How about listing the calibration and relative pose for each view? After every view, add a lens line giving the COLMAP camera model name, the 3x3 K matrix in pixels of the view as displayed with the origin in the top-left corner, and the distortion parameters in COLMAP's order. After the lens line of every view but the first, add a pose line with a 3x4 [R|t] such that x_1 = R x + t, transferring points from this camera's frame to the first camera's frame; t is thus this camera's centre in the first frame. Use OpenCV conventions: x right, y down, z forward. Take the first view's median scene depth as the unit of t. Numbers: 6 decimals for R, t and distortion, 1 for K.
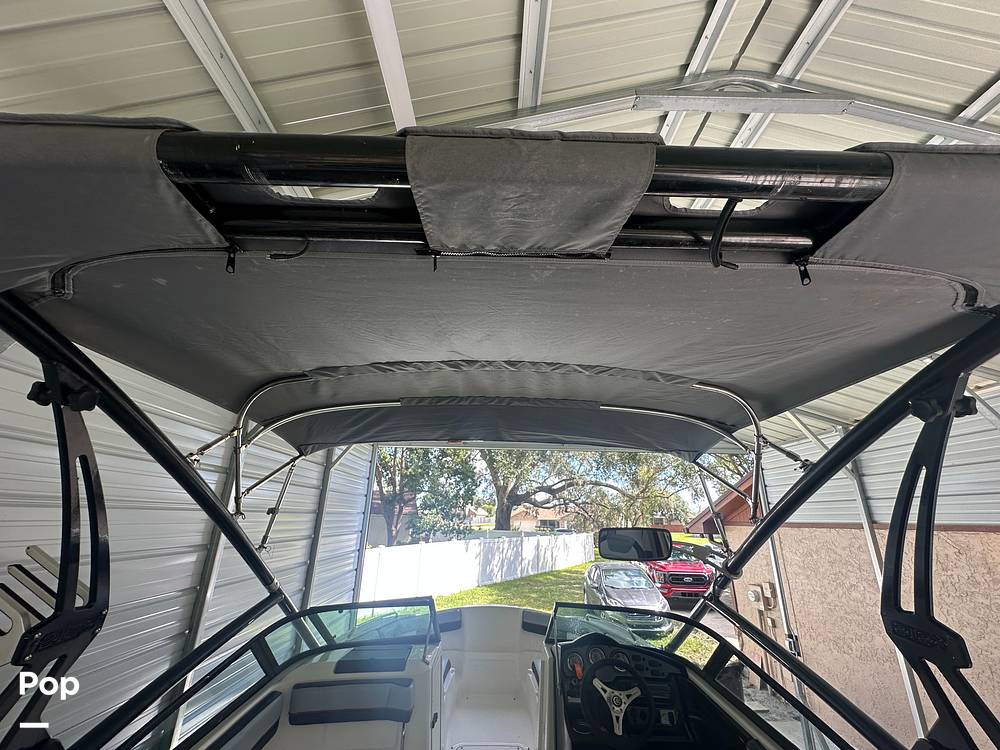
lens RADIAL K [[398.9, 0, 498.6], [0, 398.9, 374.6], [0, 0, 1]] dist [-0.004702, 0.000111]
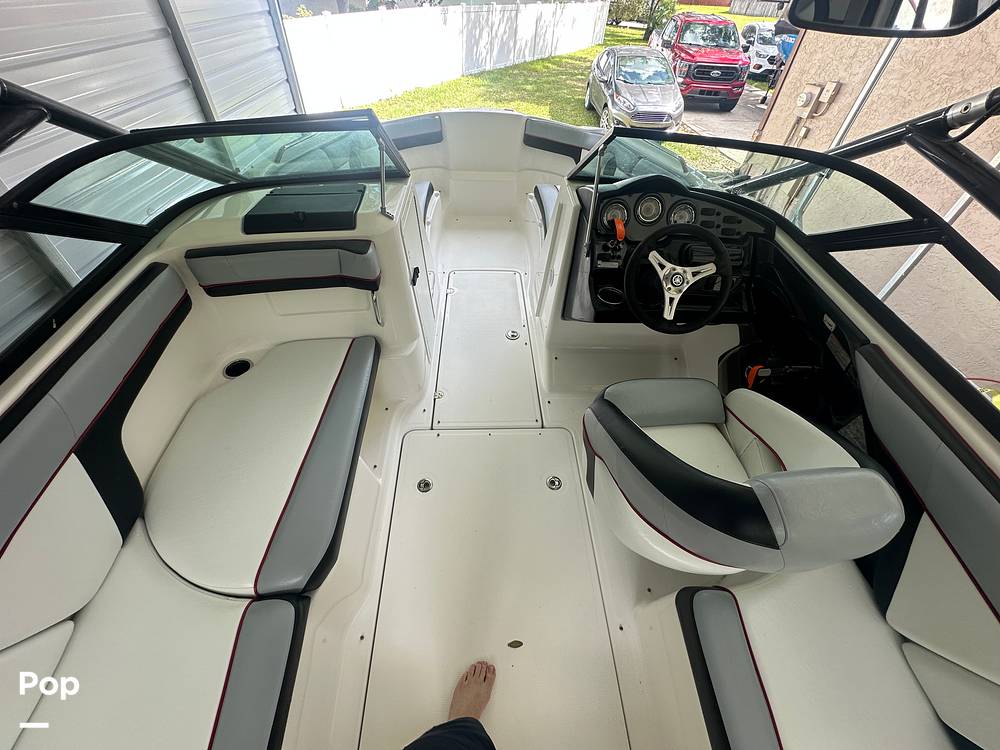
lens RADIAL K [[398.9, 0, 498.6], [0, 398.9, 374.6], [0, 0, 1]] dist [-0.004702, 0.000111]
pose [[0.999483, -0.000911, 0.032146, -0.005230], [-0.028751, 0.422513, 0.905901, 0.051223], [-0.014408, -0.906356, 0.422268, 0.103714]]
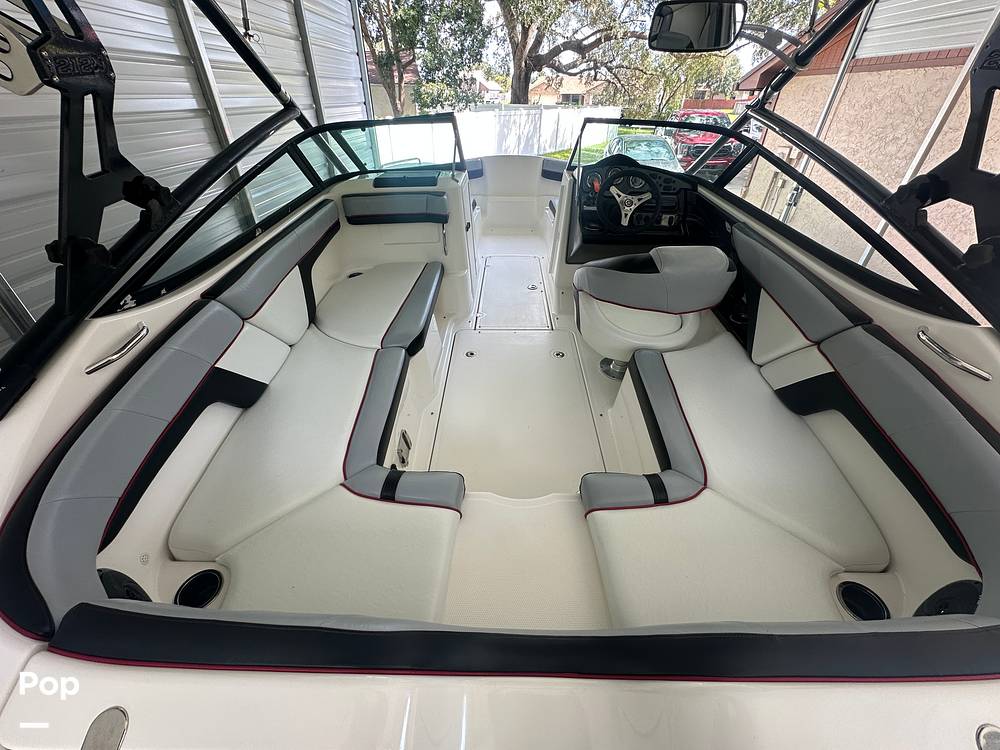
lens RADIAL K [[398.9, 0, 498.6], [0, 398.9, 374.6], [0, 0, 1]] dist [-0.004702, 0.000111]
pose [[0.999404, 0.007915, -0.033592, -0.005206], [0.022942, 0.574770, 0.817993, 0.030572], [0.025783, -0.818276, 0.574246, -0.010412]]
